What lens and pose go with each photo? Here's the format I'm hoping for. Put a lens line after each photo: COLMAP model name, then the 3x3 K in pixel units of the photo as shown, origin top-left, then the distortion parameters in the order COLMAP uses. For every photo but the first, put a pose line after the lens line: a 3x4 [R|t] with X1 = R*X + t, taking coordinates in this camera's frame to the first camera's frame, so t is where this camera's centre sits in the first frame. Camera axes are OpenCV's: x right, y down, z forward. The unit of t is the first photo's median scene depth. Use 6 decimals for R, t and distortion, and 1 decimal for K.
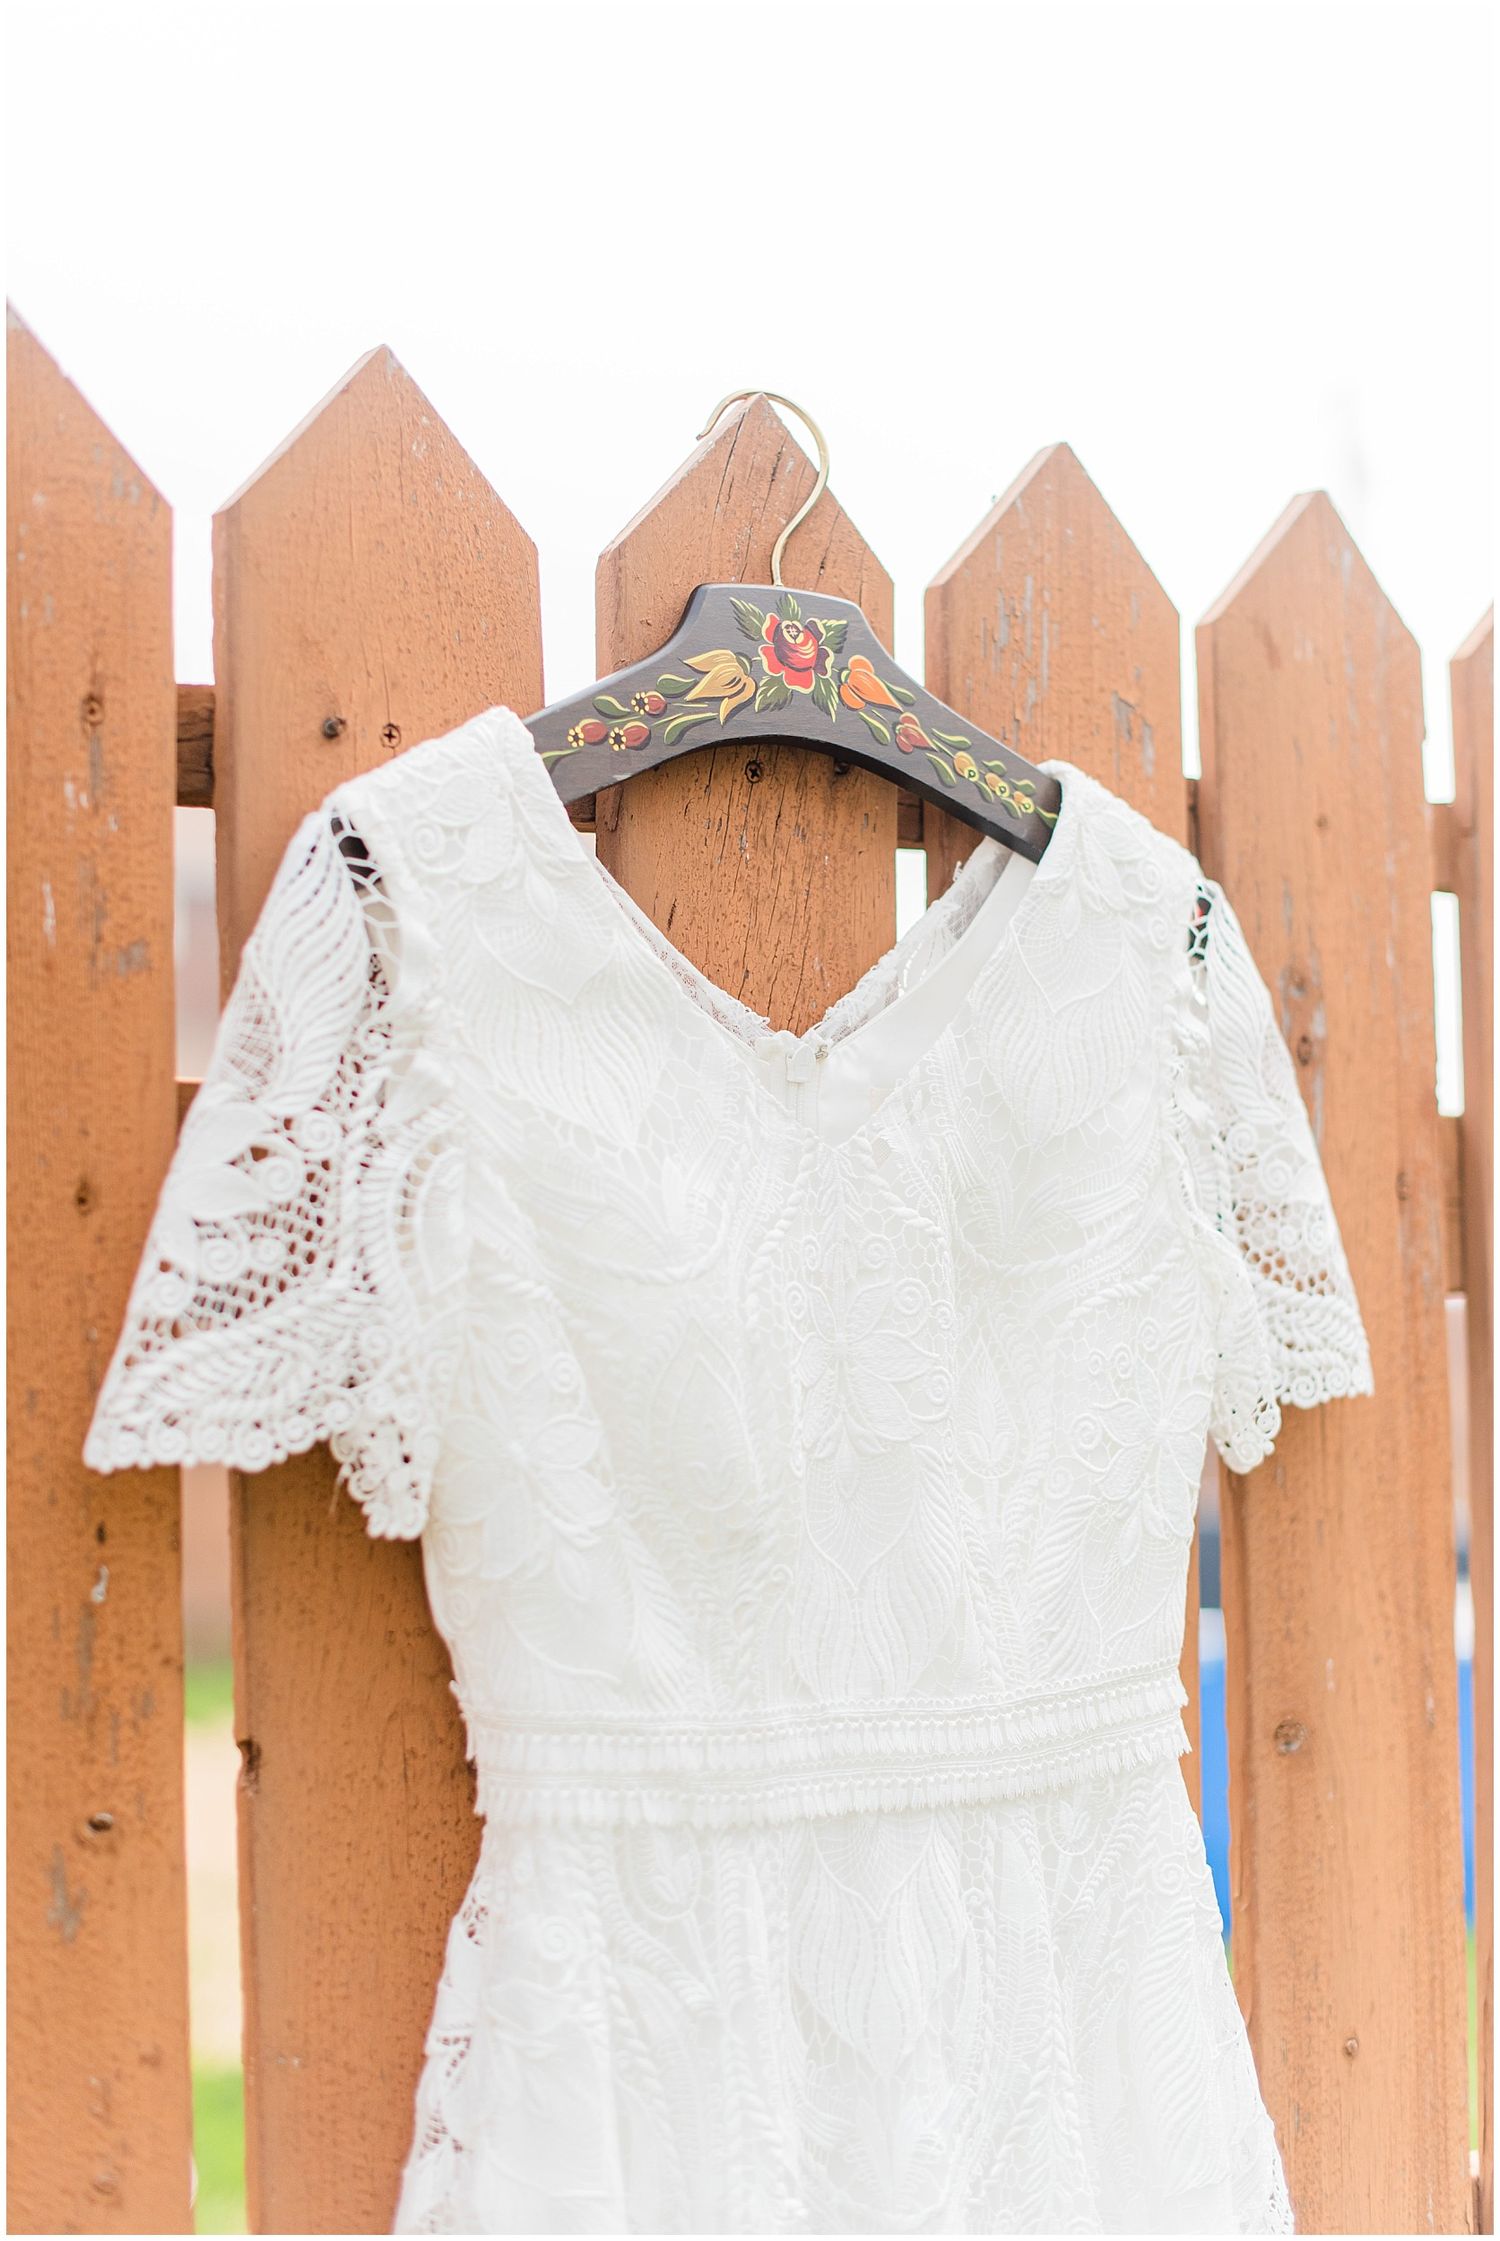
lens RADIAL K [[3135.5, 0, 750.0], [0, 3135.5, 1120.5], [0, 0, 1]] dist [-0.150576, -0.076038]
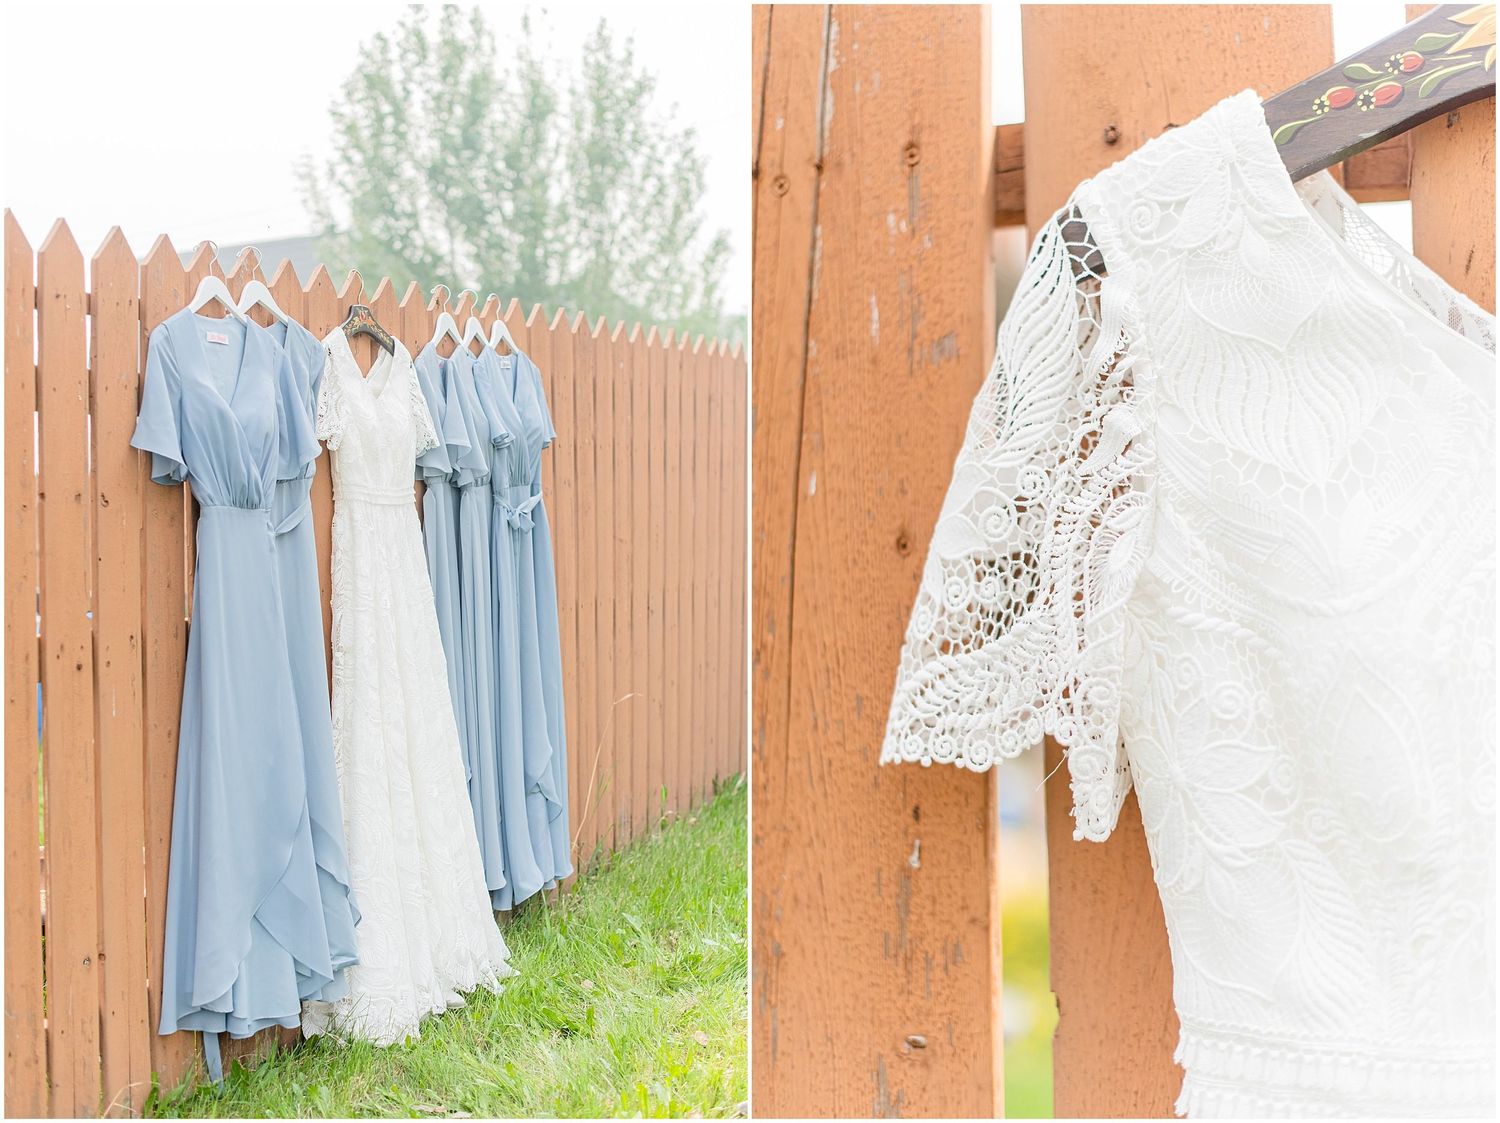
lens RADIAL K [[1721.2, 0, 750.0], [0, 1721.2, 561.5], [0, 0, 1]] dist [-0.178725, 0.039172]
pose [[0.638801, -0.013636, -0.769251, 0.274580], [0.039775, 0.999091, 0.015320, 0.018851], [0.768343, -0.040383, 0.638763, 0.509816]]
